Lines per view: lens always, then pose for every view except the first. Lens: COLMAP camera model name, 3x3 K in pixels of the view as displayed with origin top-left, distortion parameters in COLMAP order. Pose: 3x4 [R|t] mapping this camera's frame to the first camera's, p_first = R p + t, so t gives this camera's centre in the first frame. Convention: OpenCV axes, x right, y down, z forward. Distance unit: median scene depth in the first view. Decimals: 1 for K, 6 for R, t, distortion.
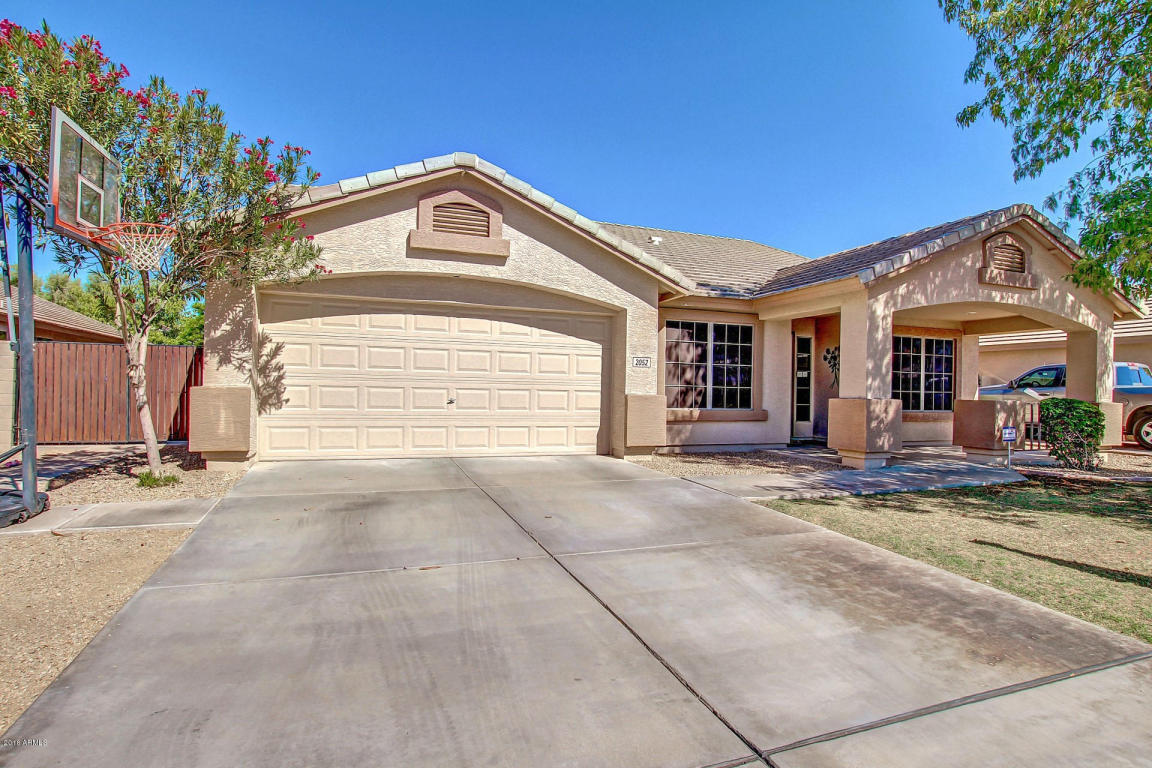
lens RADIAL K [[554.6, 0, 566.2], [0, 554.6, 388.7], [0, 0, 1]] dist [-0.026006, 0.001516]
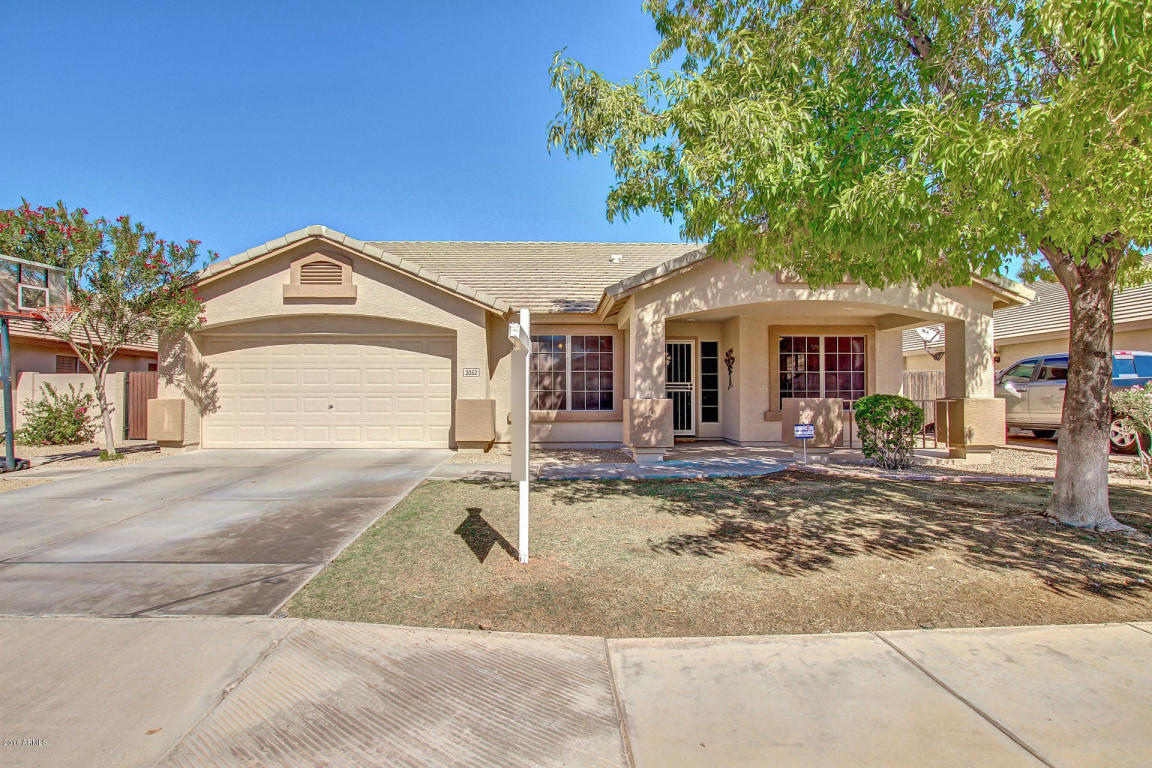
lens RADIAL K [[536.6, 0, 572.5], [0, 536.6, 385.5], [0, 0, 1]] dist [-0.024308, -0.000550]
pose [[0.954974, -0.026359, -0.295515, 0.700988], [0.019745, 0.999484, -0.025346, 0.015522], [0.296030, 0.018370, 0.955002, -0.062173]]
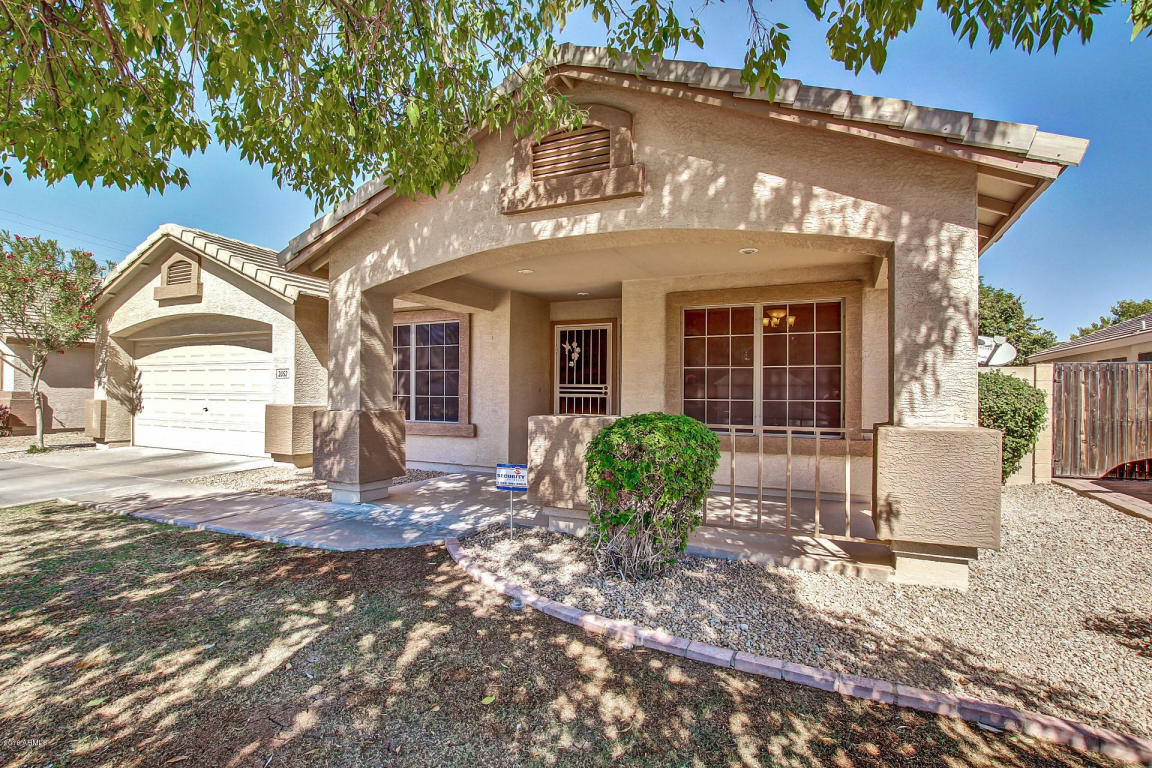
lens RADIAL K [[535.2, 0, 585.7], [0, 535.2, 385.9], [0, 0, 1]] dist [-0.024562, -0.002723]
pose [[0.733145, -0.022653, -0.679695, 1.242273], [0.005467, 0.999609, -0.027419, 0.007062], [0.680050, 0.016386, 0.732982, 0.659136]]
